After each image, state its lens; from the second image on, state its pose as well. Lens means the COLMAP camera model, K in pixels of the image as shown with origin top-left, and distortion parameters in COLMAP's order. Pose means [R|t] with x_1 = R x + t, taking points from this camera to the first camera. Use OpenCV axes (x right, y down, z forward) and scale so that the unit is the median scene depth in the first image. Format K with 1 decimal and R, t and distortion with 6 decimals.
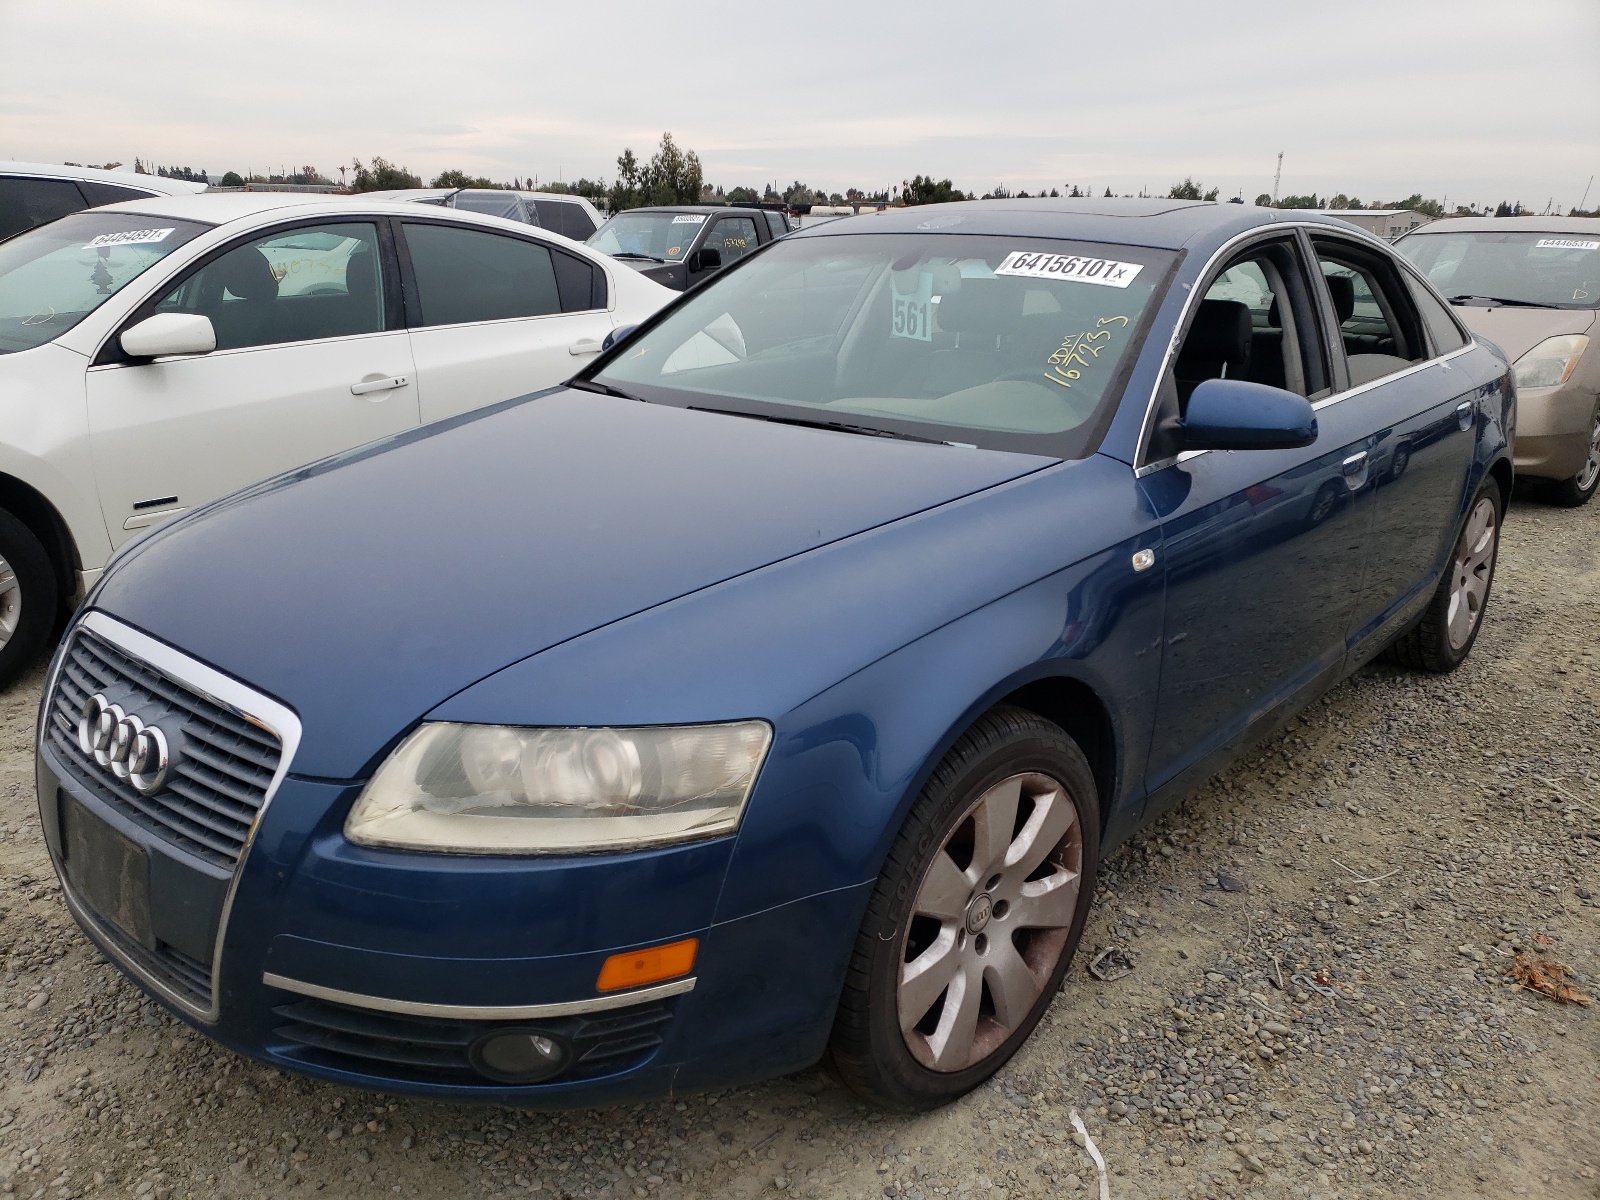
lens RADIAL K [[1226.4, 0, 798.9], [0, 1226.4, 646.8], [0, 0, 1]] dist [0.011408, 0.005622]
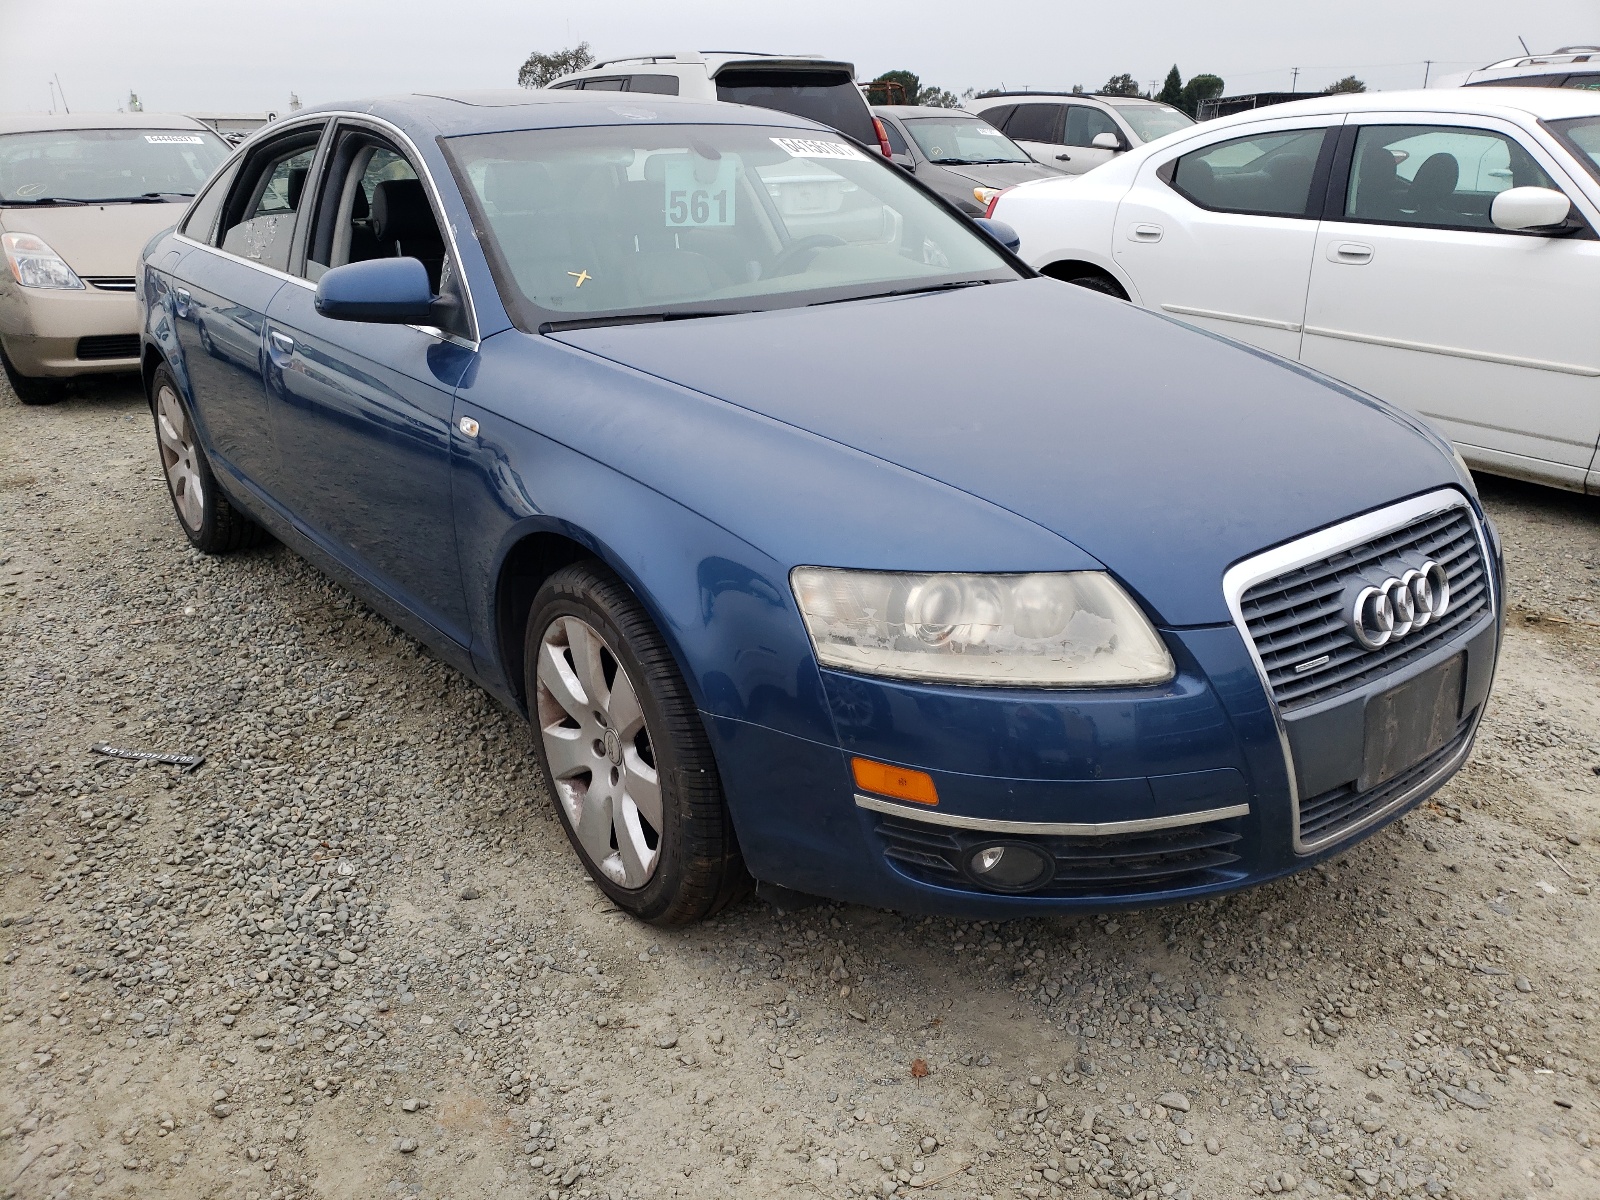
lens RADIAL K [[1249.0, 0, 828.5], [0, 1249.0, 599.8], [0, 0, 1]] dist [0.006956, -0.003930]
pose [[0.187850, -0.358424, 0.914464, -0.957414], [0.328435, 0.900366, 0.285431, -0.232656], [-0.925658, 0.246724, 0.286853, 0.675750]]
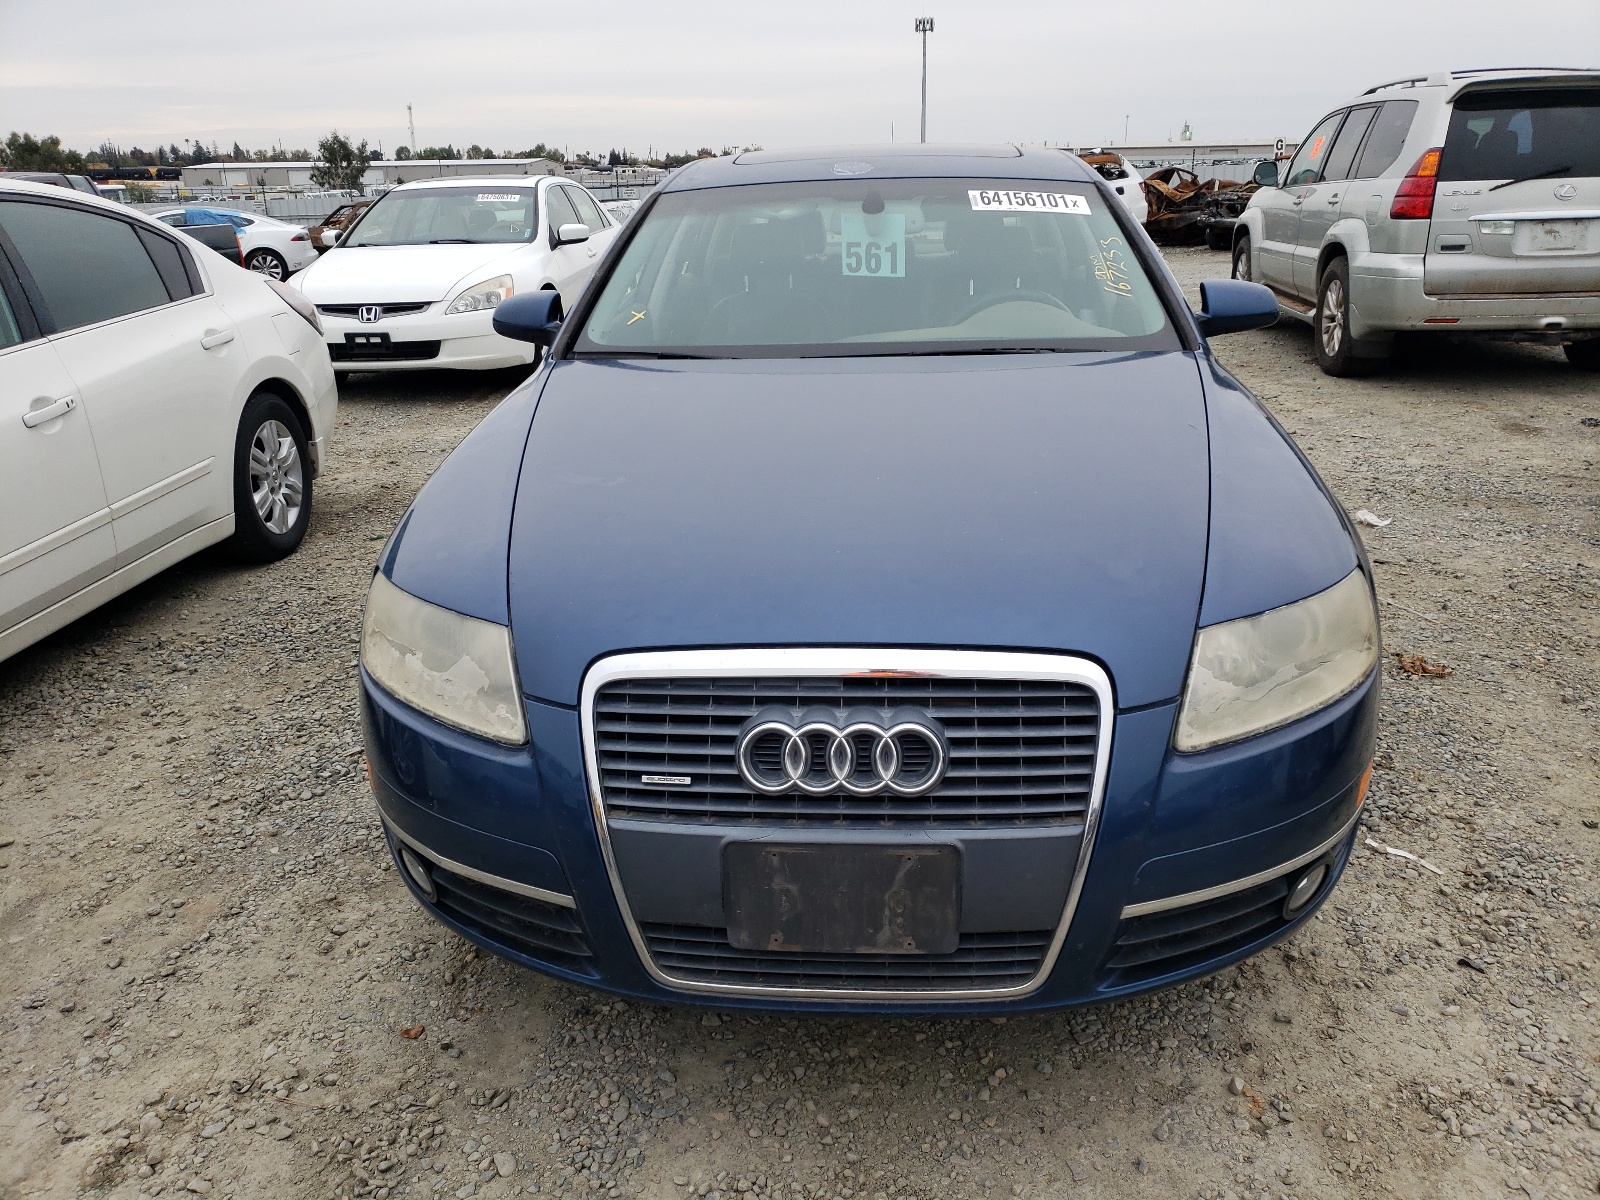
lens RADIAL K [[1249.0, 0, 828.5], [0, 1249.0, 599.8], [0, 0, 1]] dist [0.006956, -0.003930]
pose [[0.792677, -0.228905, 0.565037, -0.621169], [0.231655, 0.970408, 0.068143, -0.059805], [-0.563915, 0.076878, 0.822247, 0.143915]]
